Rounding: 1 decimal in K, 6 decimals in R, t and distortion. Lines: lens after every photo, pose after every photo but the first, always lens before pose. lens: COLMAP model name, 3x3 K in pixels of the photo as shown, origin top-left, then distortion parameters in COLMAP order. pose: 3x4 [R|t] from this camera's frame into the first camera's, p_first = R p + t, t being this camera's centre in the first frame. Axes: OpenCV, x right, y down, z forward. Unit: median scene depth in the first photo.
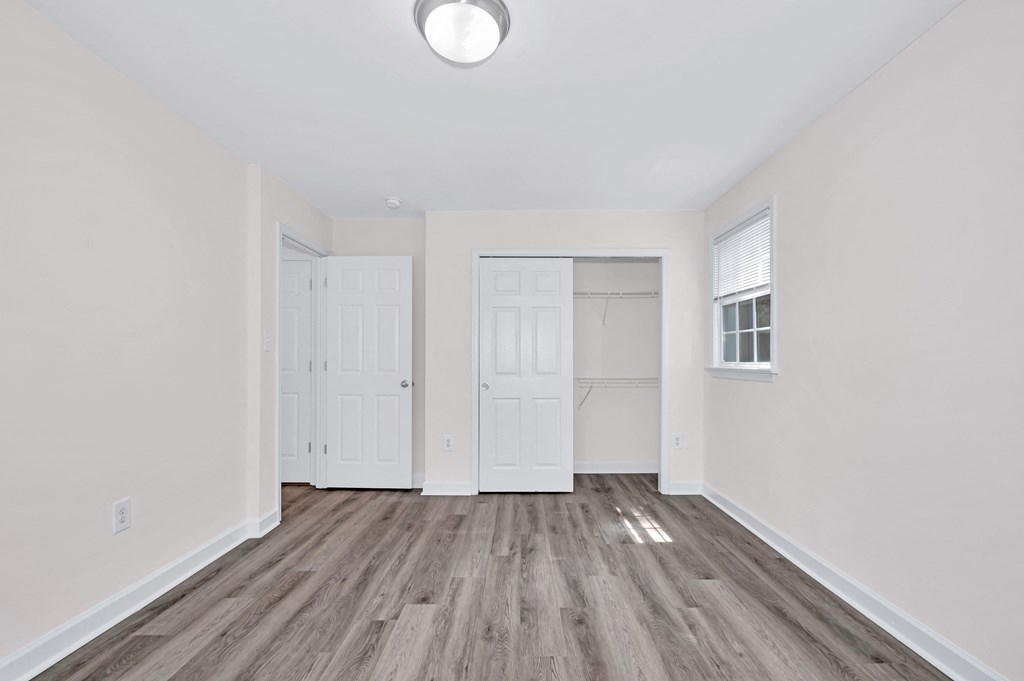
lens RADIAL K [[431.9, 0, 512.0], [0, 431.9, 340.5], [0, 0, 1]] dist [-0.000434, -0.000222]
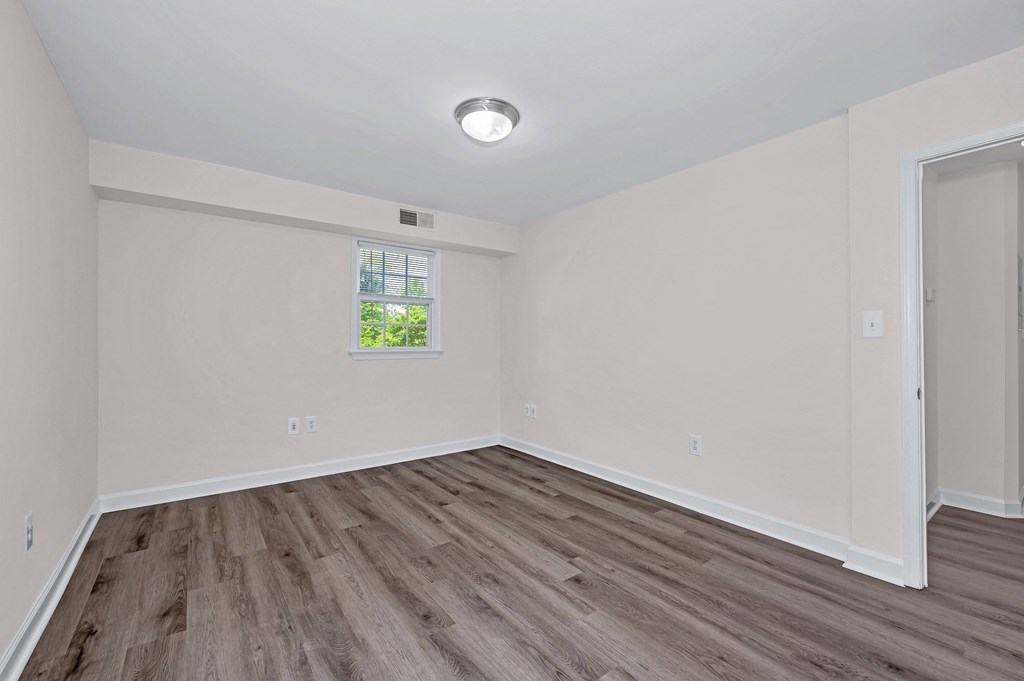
lens RADIAL K [[431.9, 0, 512.0], [0, 431.9, 340.5], [0, 0, 1]] dist [-0.000434, -0.000222]
pose [[-0.788635, -0.006427, -0.614829, 0.566570], [0.025064, 0.998778, -0.042591, 0.074531], [0.614351, -0.048998, -0.787510, 1.785960]]
